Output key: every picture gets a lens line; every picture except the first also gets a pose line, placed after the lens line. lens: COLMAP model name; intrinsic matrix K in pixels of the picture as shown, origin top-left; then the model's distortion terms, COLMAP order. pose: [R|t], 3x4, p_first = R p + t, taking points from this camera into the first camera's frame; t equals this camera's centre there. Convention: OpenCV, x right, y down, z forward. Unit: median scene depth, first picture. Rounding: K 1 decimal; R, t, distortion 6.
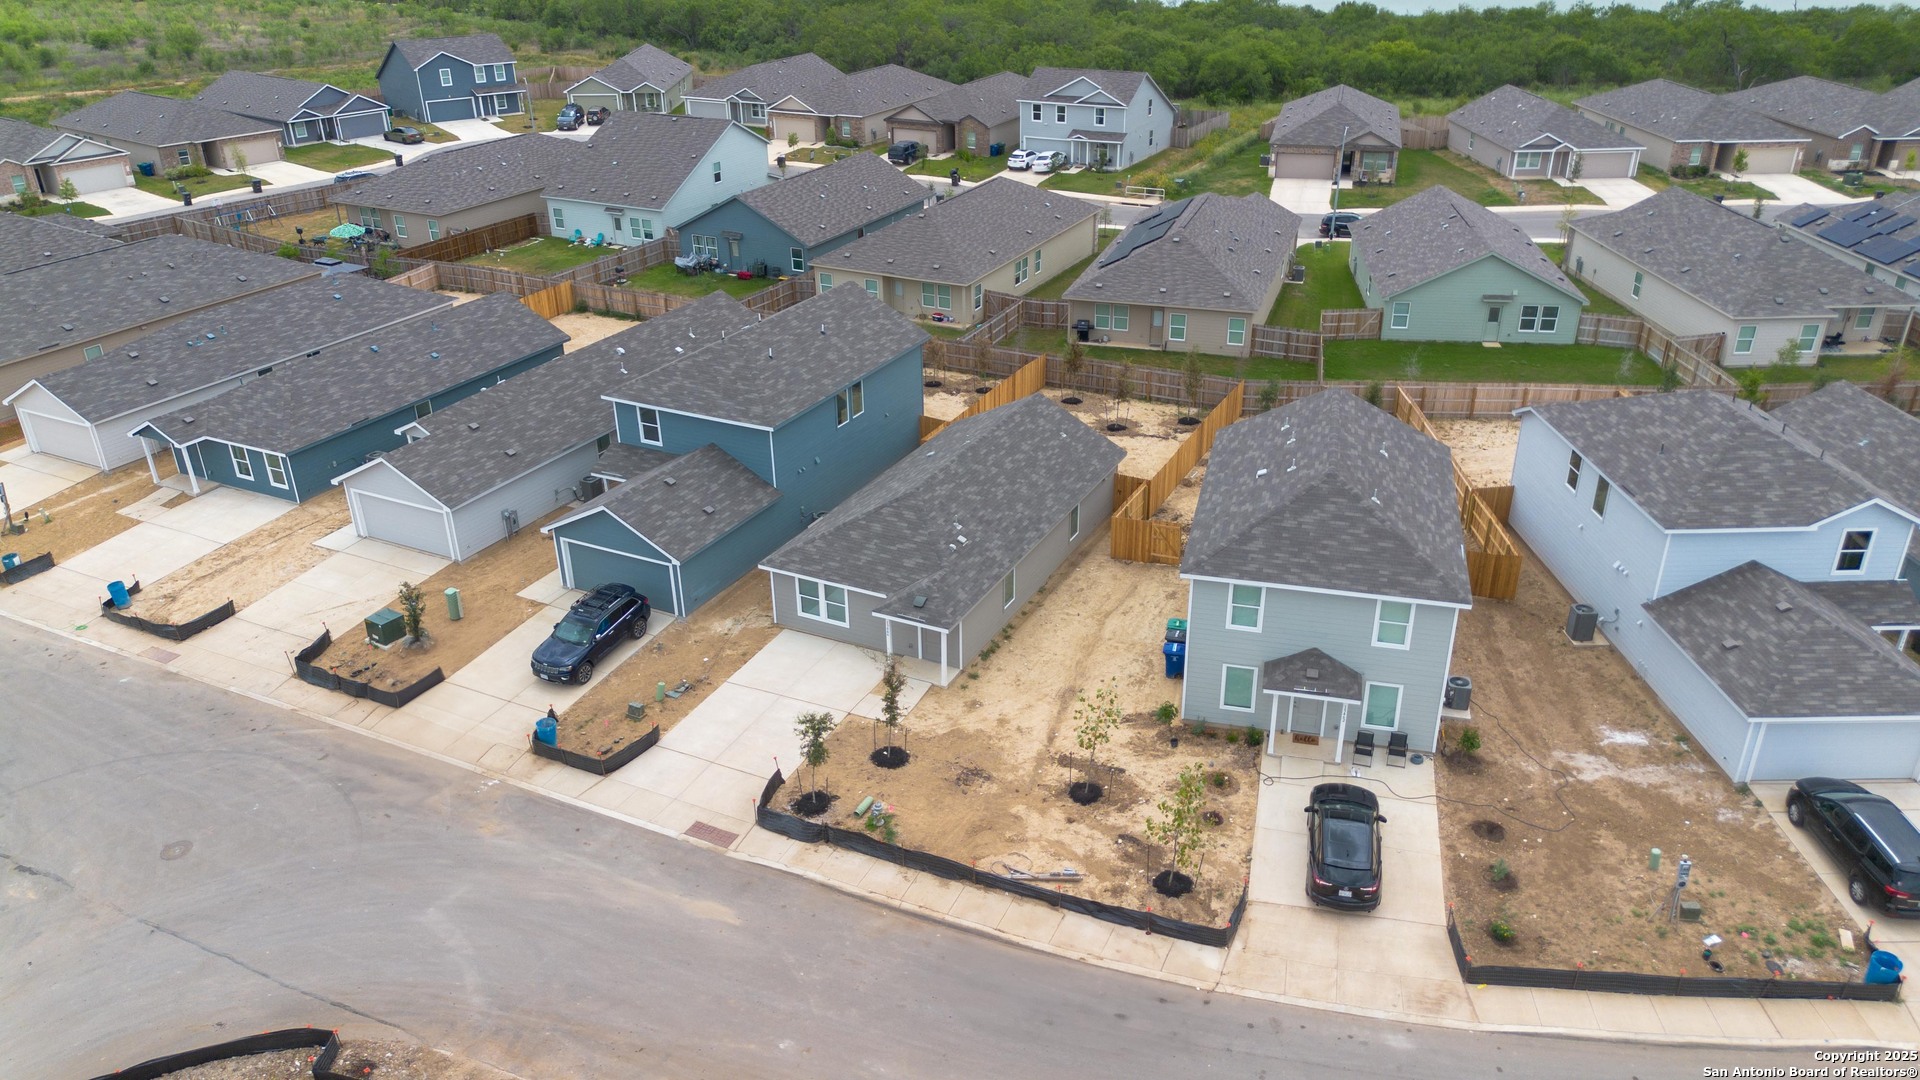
lens RADIAL K [[1371.6, 0, 970.3], [0, 1371.6, 540.2], [0, 0, 1]] dist [0.052534, -0.038975]
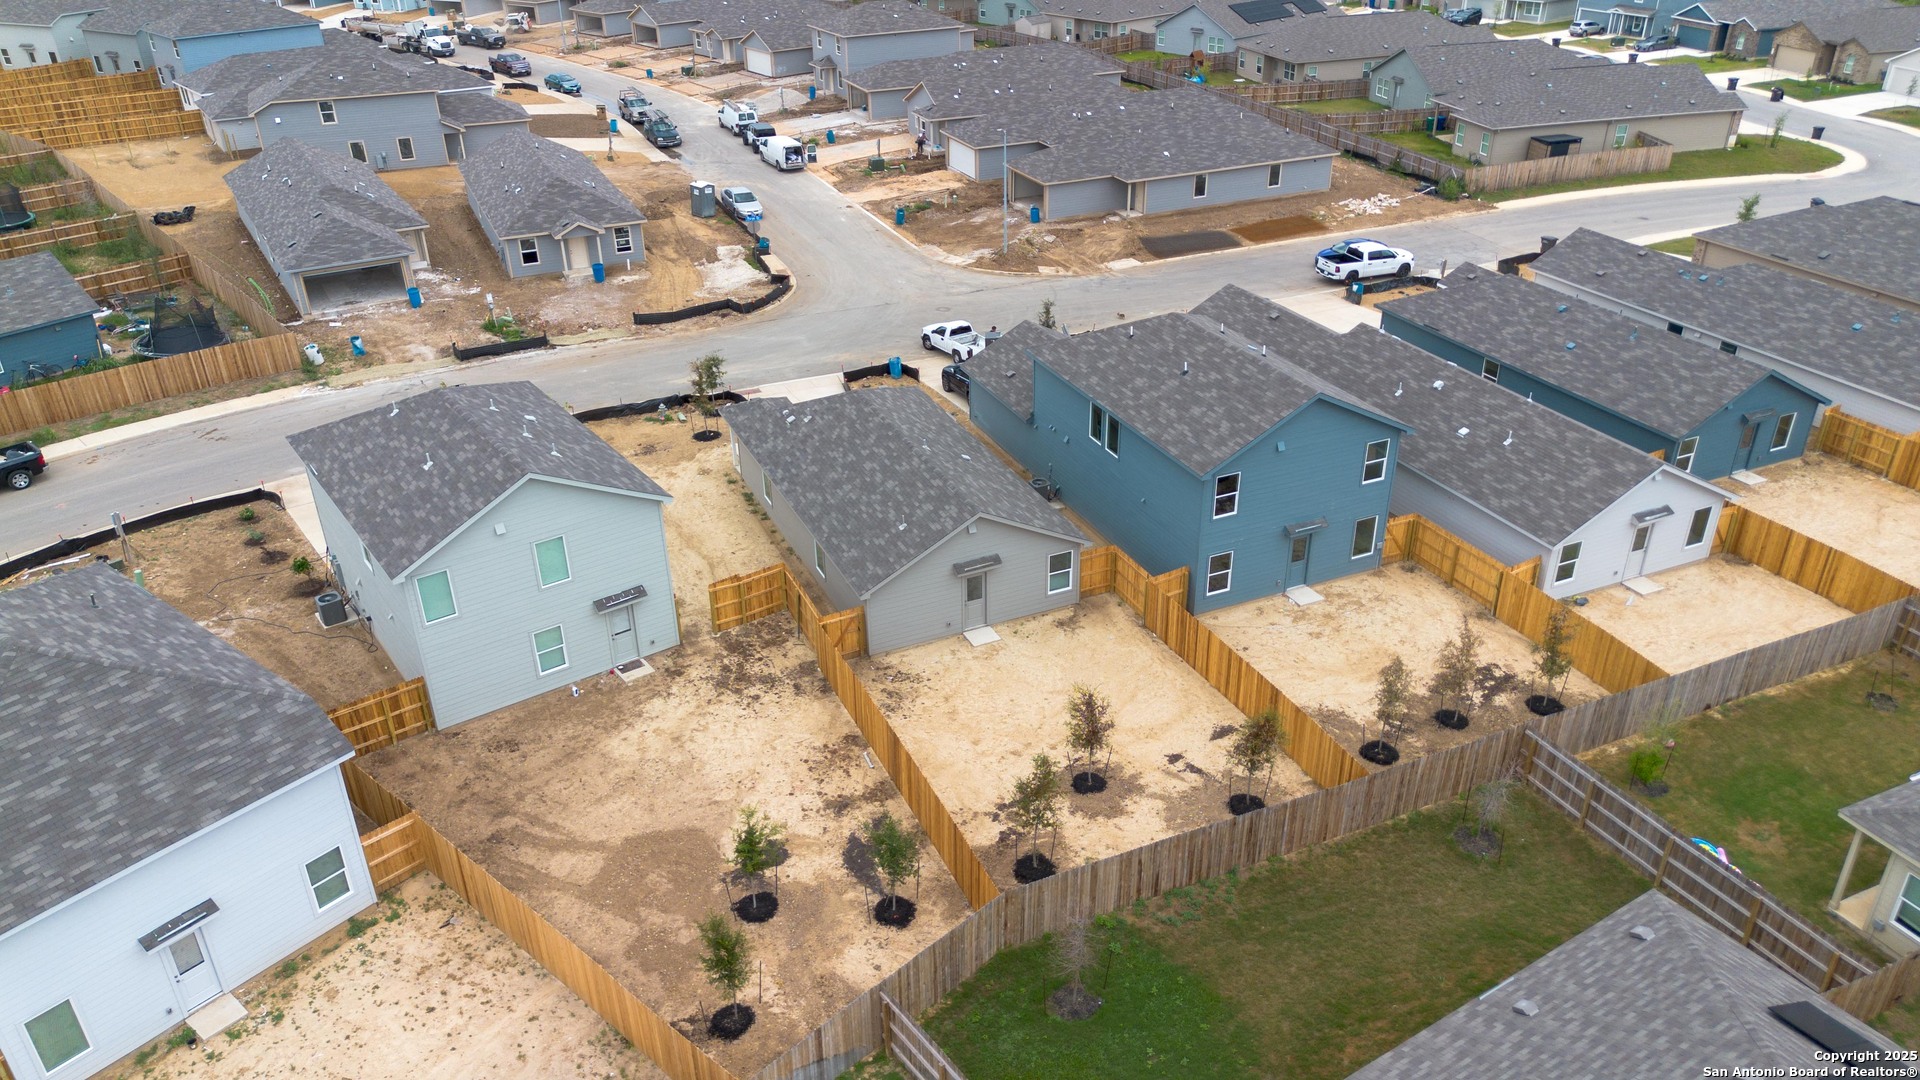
lens RADIAL K [[1371.6, 0, 970.6], [0, 1371.6, 535.8], [0, 0, 1]] dist [0.052534, -0.038975]
pose [[-0.637981, 0.374217, -0.673009, 0.649424], [-0.323476, 0.662892, 0.675231, -0.698896], [0.698816, 0.648487, -0.301862, 1.446140]]
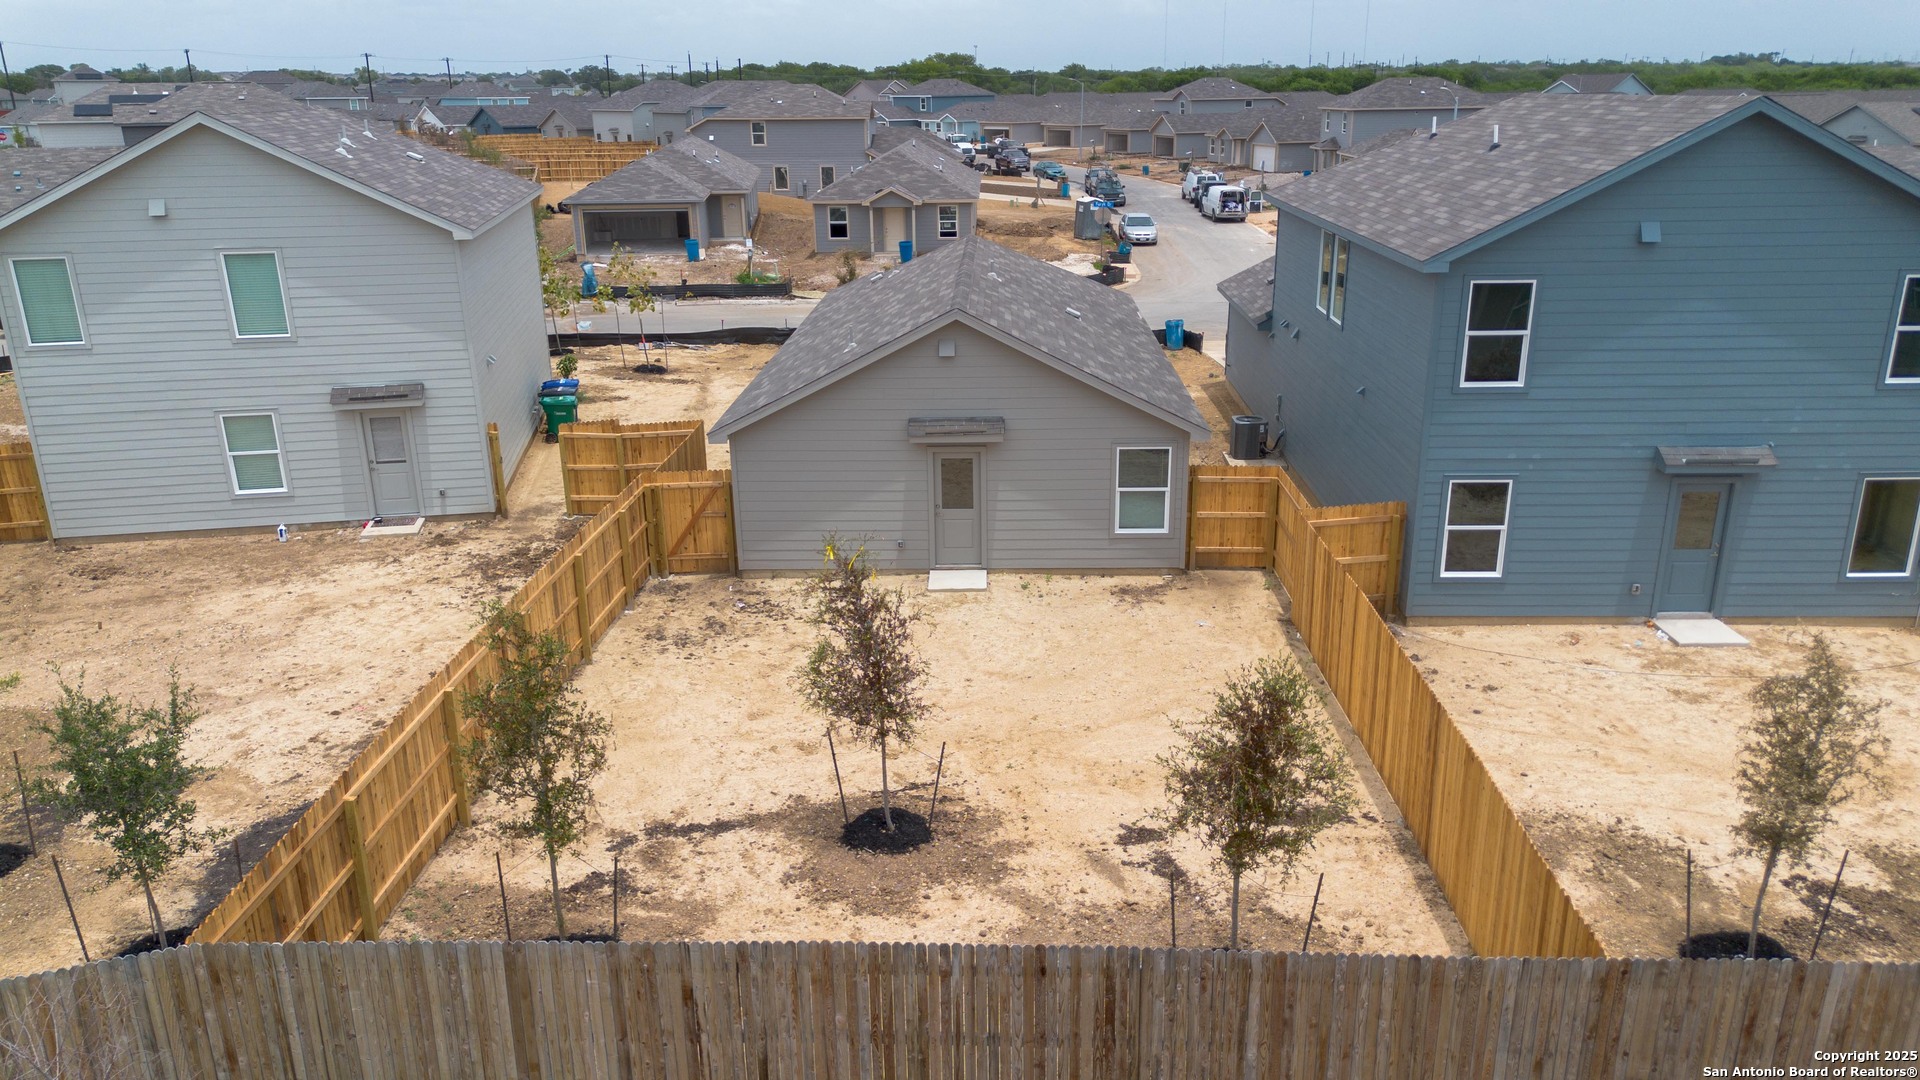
lens RADIAL K [[1371.6, 0, 963.9], [0, 1371.6, 541.4], [0, 0, 1]] dist [0.052534, -0.038975]
pose [[-0.909877, 0.144625, -0.388853, 0.234847], [-0.168075, 0.728419, 0.664196, -0.361926], [0.379307, 0.669694, -0.638464, 1.509029]]
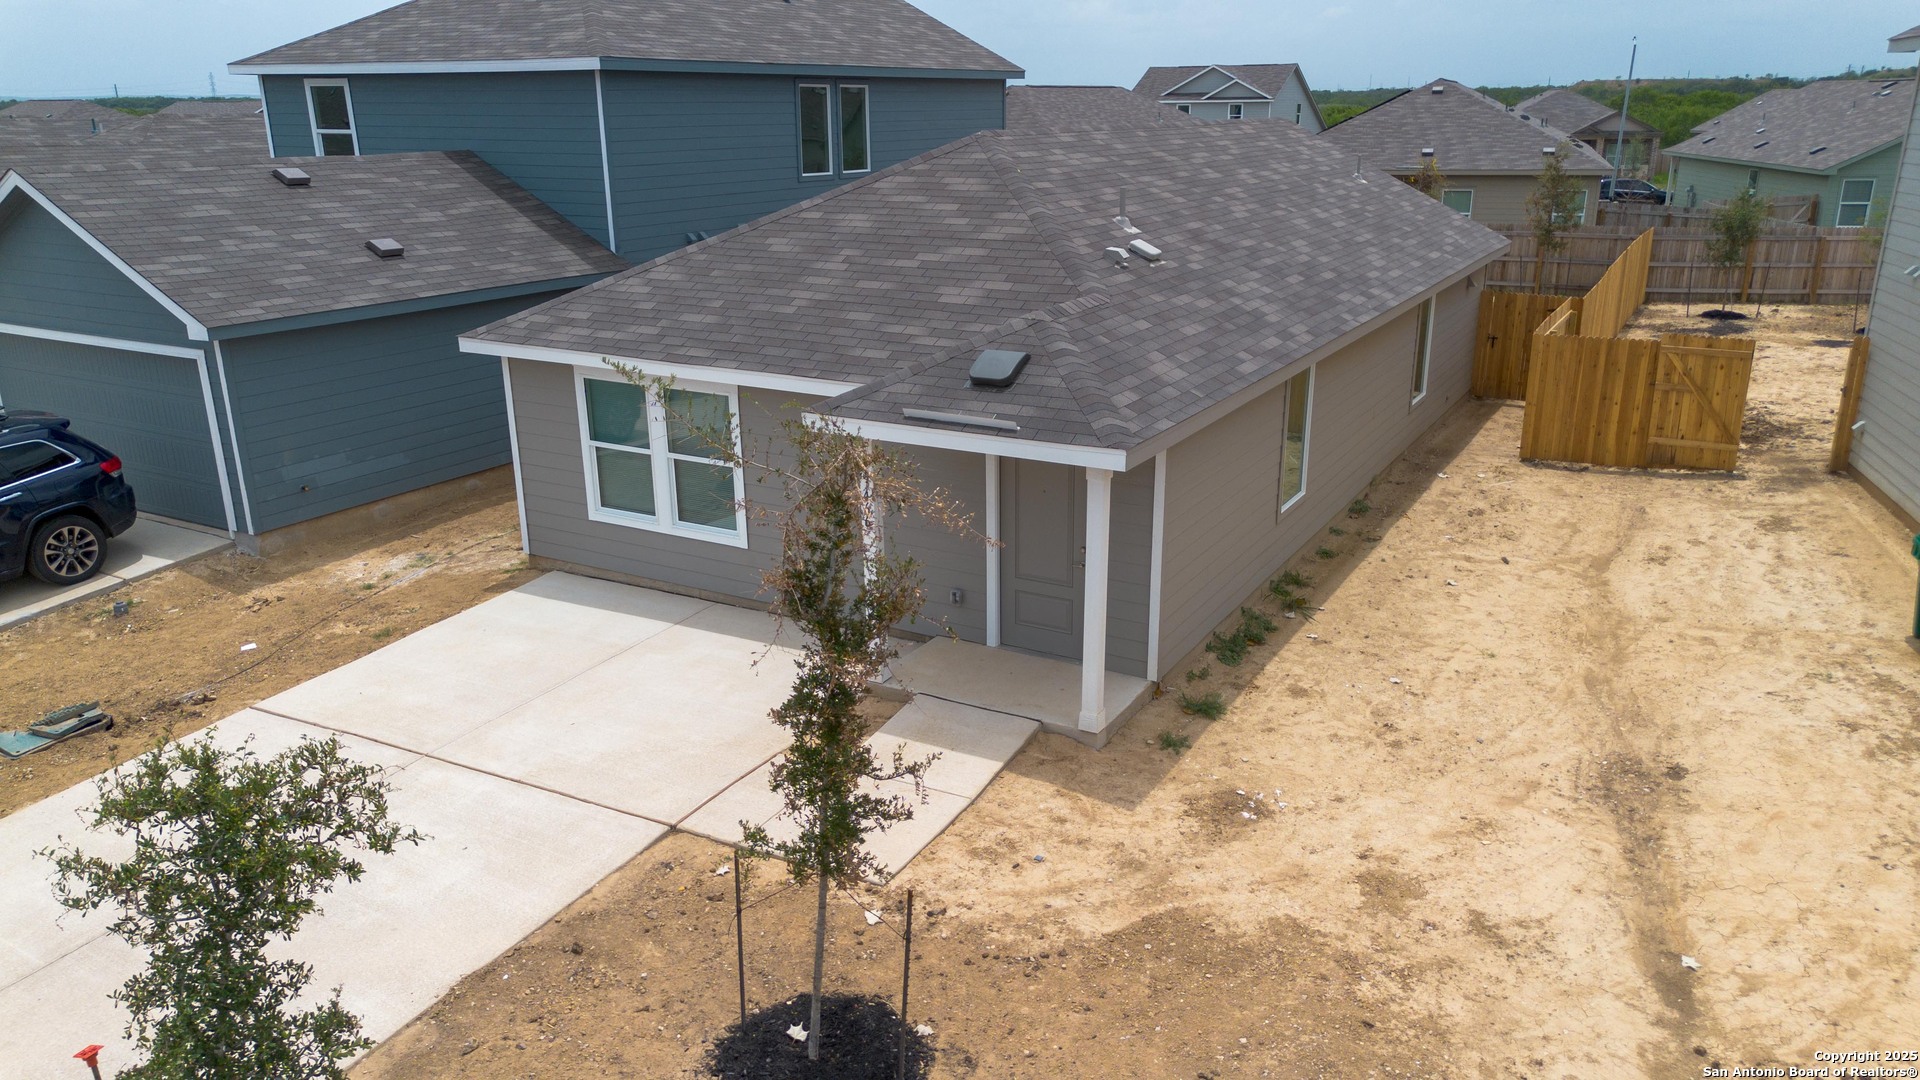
lens RADIAL K [[1371.6, 0, 961.7], [0, 1371.6, 539.5], [0, 0, 1]] dist [0.052534, -0.038975]
pose [[0.998292, 0.017113, -0.055861, -0.026845], [-0.025249, 0.988611, -0.148359, 0.101243], [0.052685, 0.149516, 0.987355, 0.702145]]
